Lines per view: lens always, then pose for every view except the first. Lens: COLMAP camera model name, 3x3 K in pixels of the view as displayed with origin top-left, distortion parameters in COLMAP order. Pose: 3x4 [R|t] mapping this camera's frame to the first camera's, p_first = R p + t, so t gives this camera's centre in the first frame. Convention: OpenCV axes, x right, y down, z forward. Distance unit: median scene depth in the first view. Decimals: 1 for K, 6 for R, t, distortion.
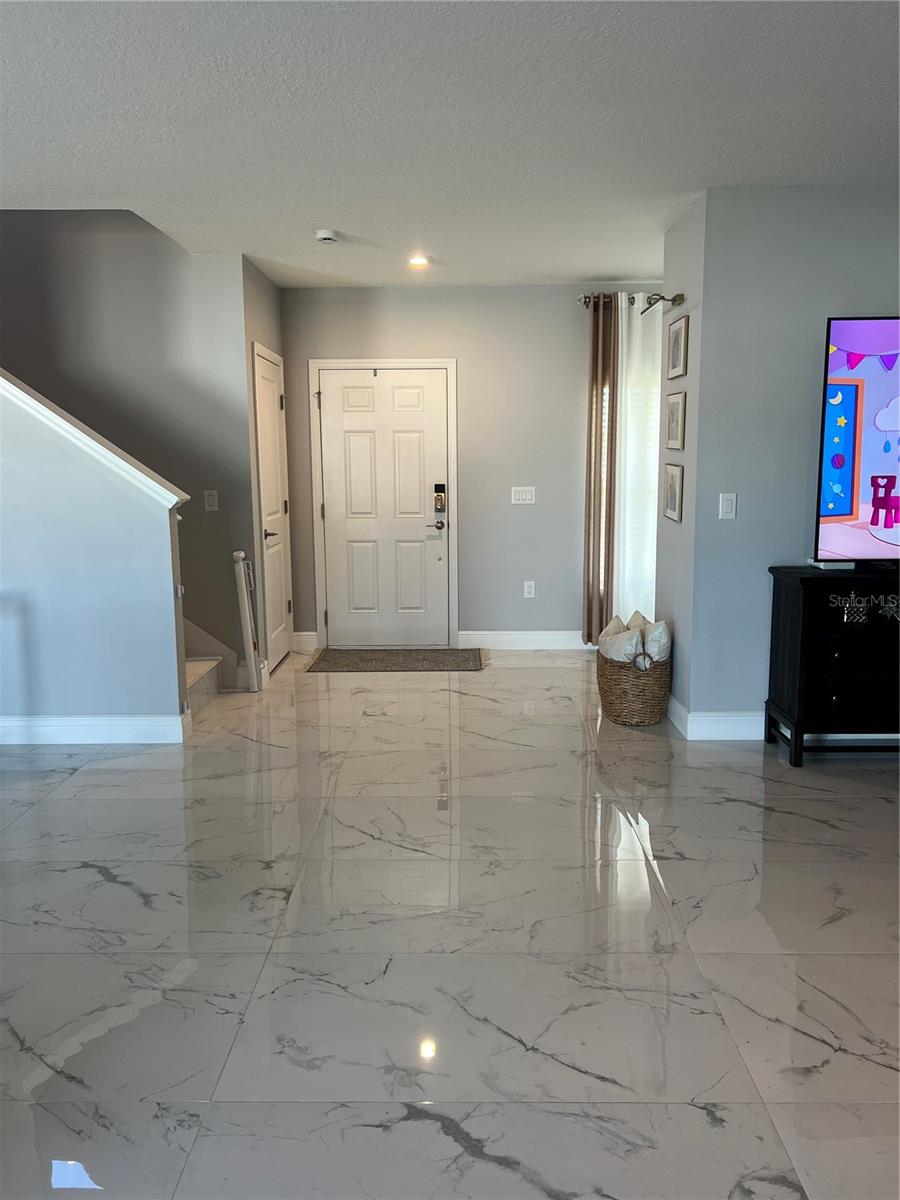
lens RADIAL K [[904.2, 0, 451.8], [0, 904.2, 591.1], [0, 0, 1]] dist [0.056160, -0.067949]
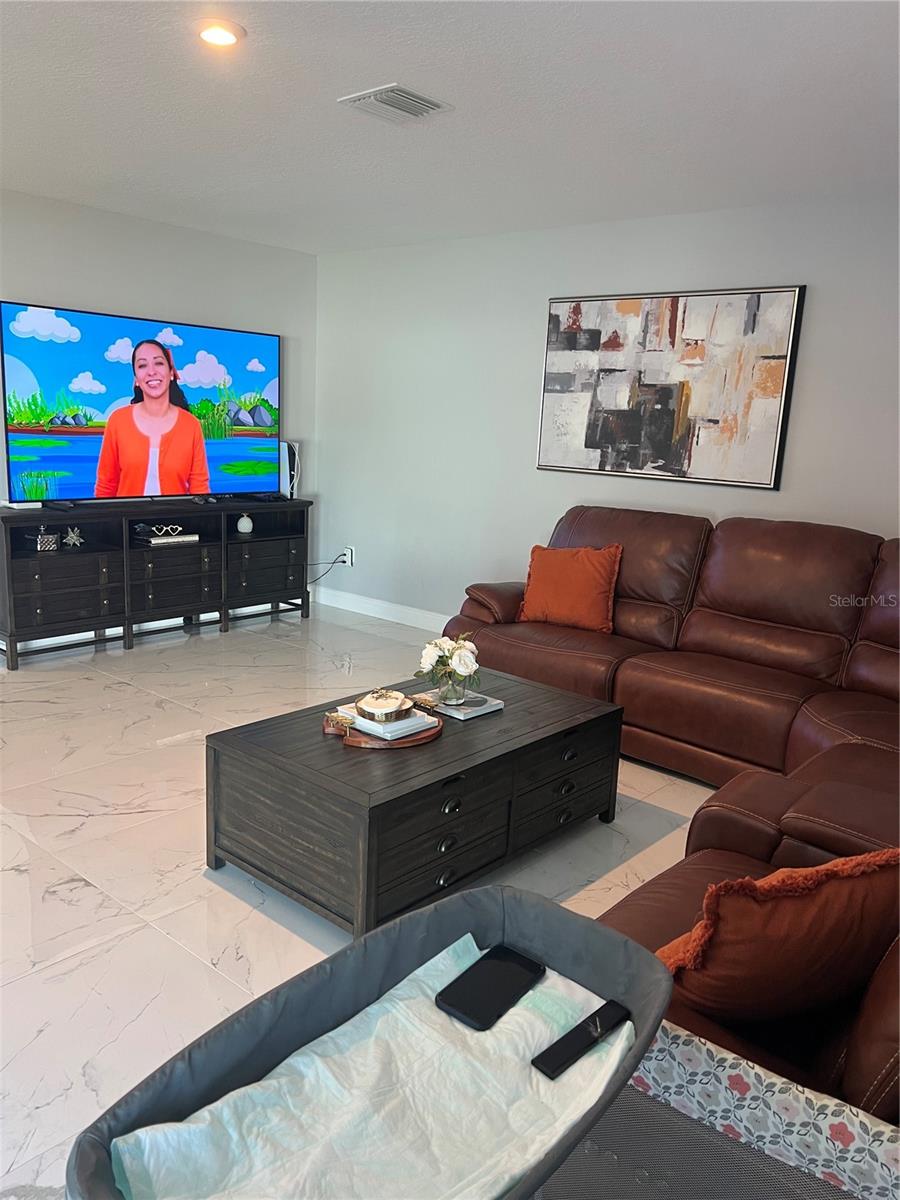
lens RADIAL K [[904.2, 0, 452.6], [0, 904.2, 607.3], [0, 0, 1]] dist [0.056160, -0.067949]
pose [[0.641358, -0.124341, 0.757099, -0.154744], [0.058080, 0.991817, 0.113688, 0.001975], [-0.765040, -0.028942, 0.643332, -0.231379]]
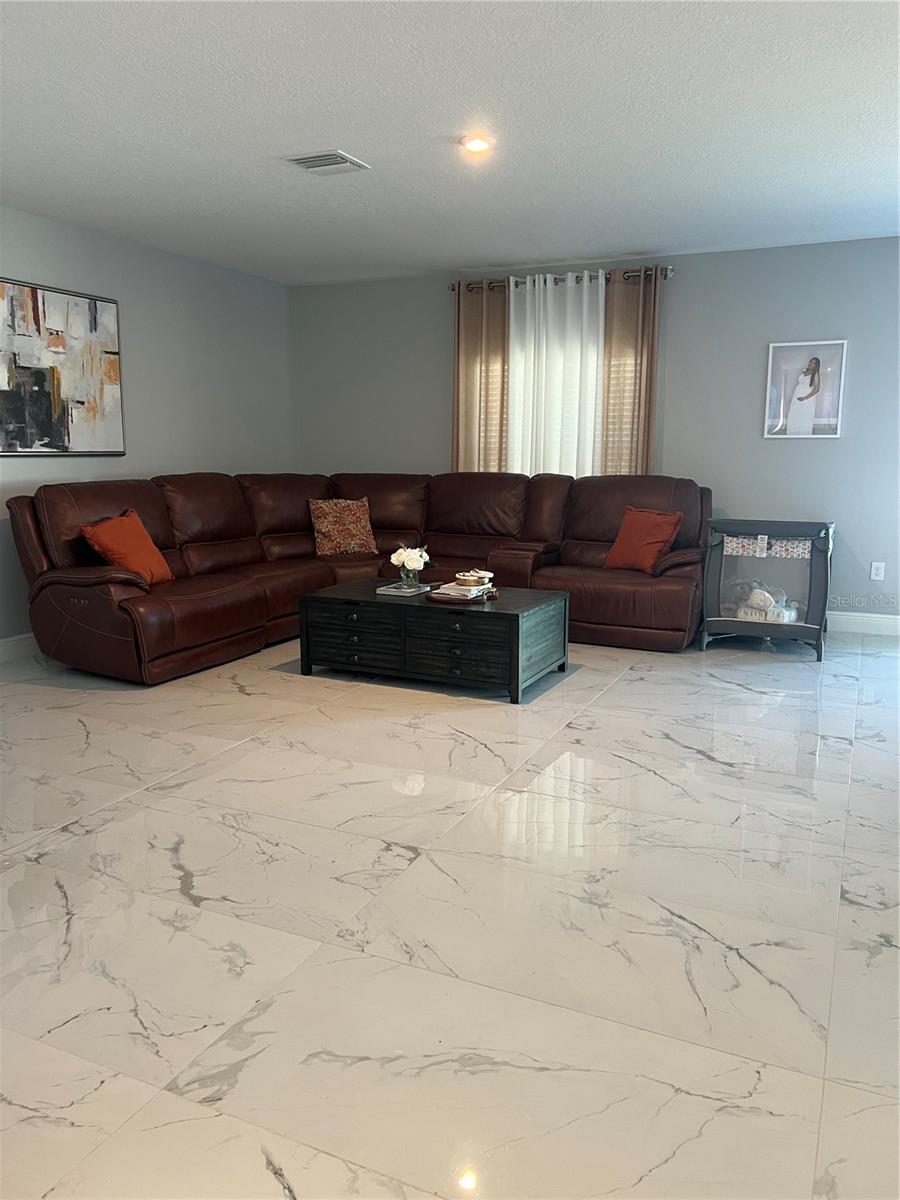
lens RADIAL K [[904.2, 0, 447.0], [0, 904.2, 593.3], [0, 0, 1]] dist [0.056160, -0.067949]
pose [[-0.908936, -0.060758, 0.412484, -0.118074], [0.064293, 0.957067, 0.282648, -0.151426], [-0.411948, 0.283429, -0.866006, 1.231420]]
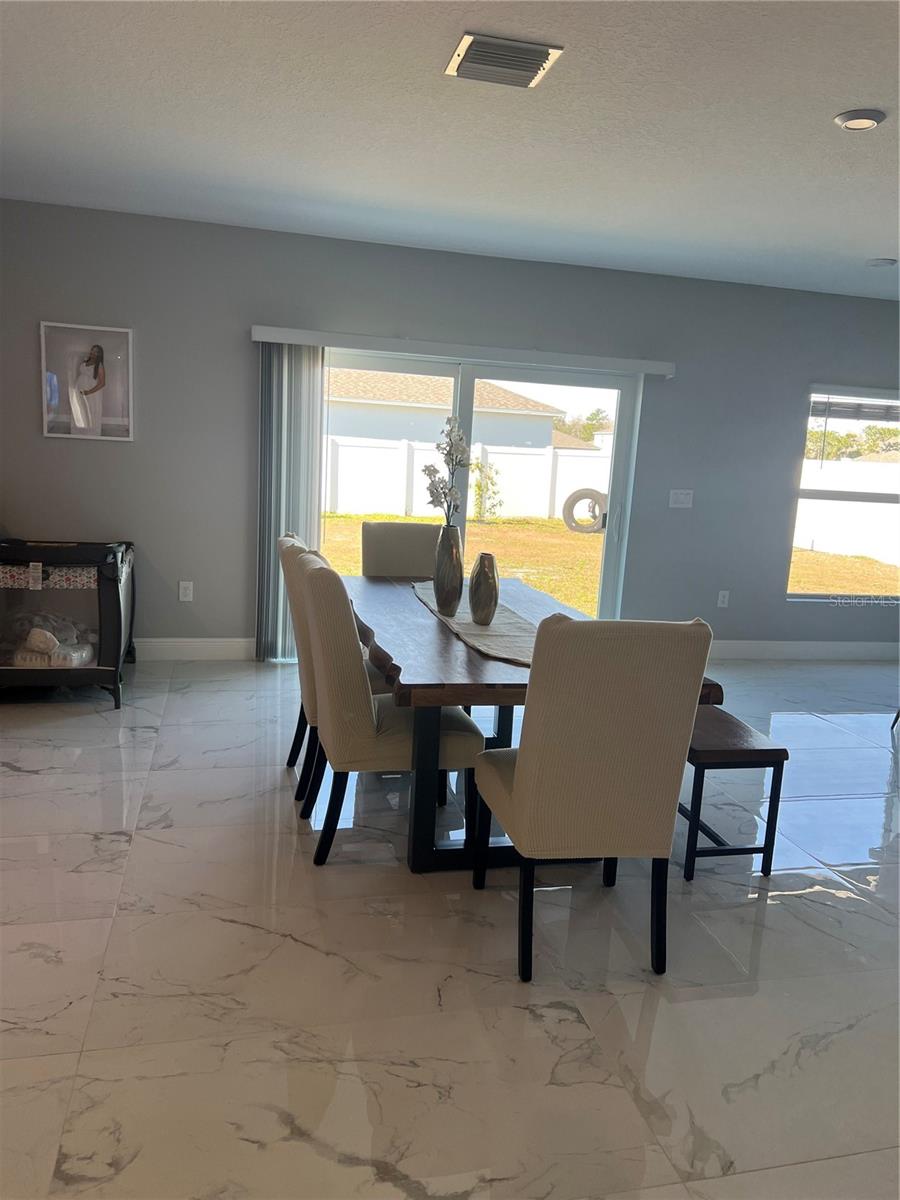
lens RADIAL K [[904.2, 0, 457.3], [0, 904.2, 601.0], [0, 0, 1]] dist [0.056160, -0.067949]
pose [[-0.967394, -0.003966, -0.253244, -0.185398], [-0.083224, 0.949334, 0.303048, -0.148345], [0.239211, 0.314242, -0.918711, 0.995094]]
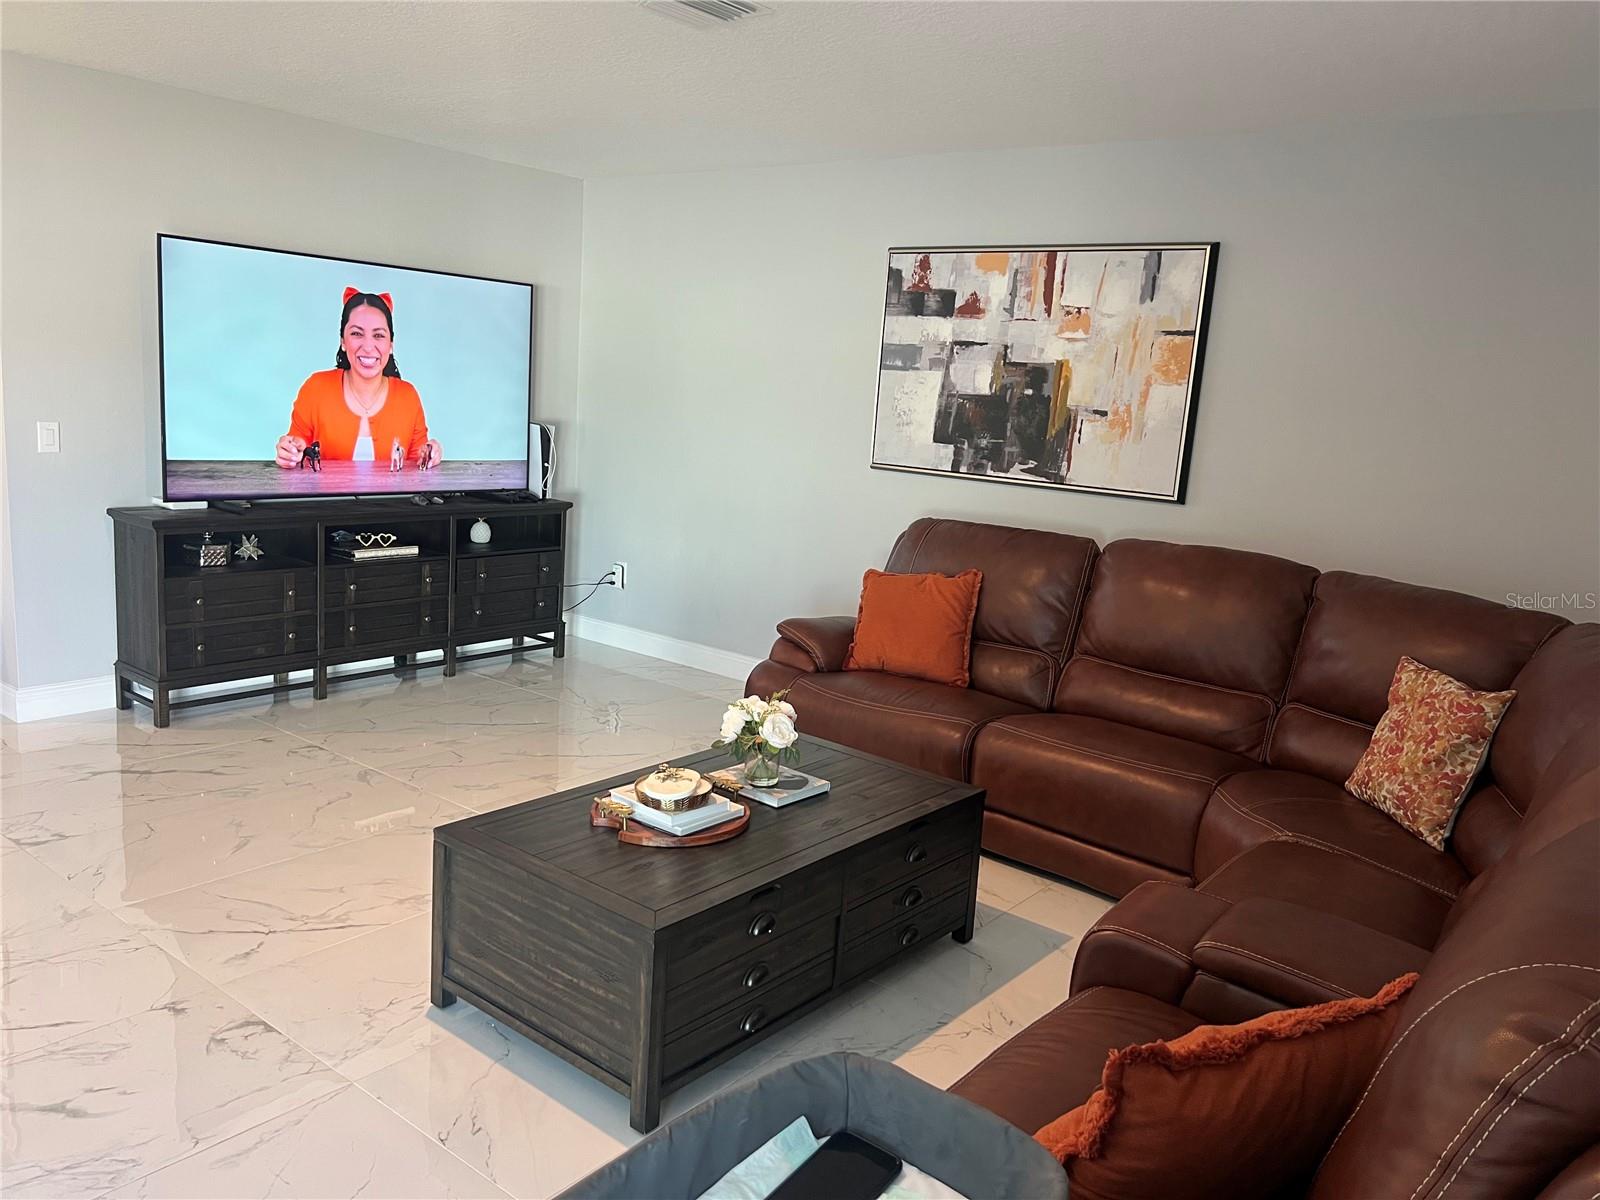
lens RADIAL K [[1205.5, 0, 796.6], [0, 1205.5, 597.2], [0, 0, 1]] dist [0.056160, -0.067949]
pose [[0.612020, -0.092004, 0.785472, -0.167640], [0.040954, 0.995564, 0.084702, -0.013774], [-0.789781, -0.019671, 0.613073, -0.230315]]
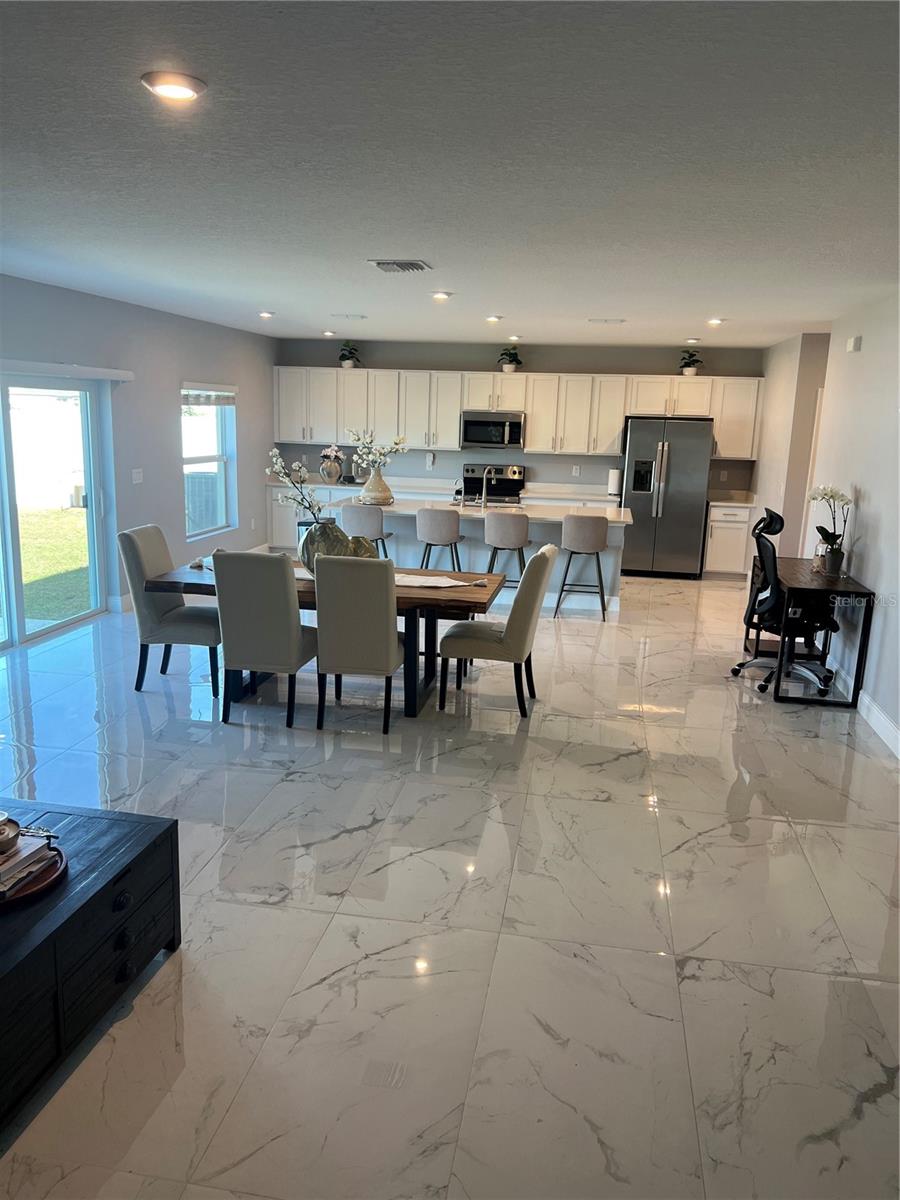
lens RADIAL K [[904.2, 0, 447.6], [0, 904.2, 596.4], [0, 0, 1]] dist [0.056160, -0.067949]
pose [[-0.156893, 0.203762, -0.966367, 0.811686], [-0.168205, 0.958676, 0.229449, -0.187622], [0.973186, 0.198547, -0.116136, 0.573921]]
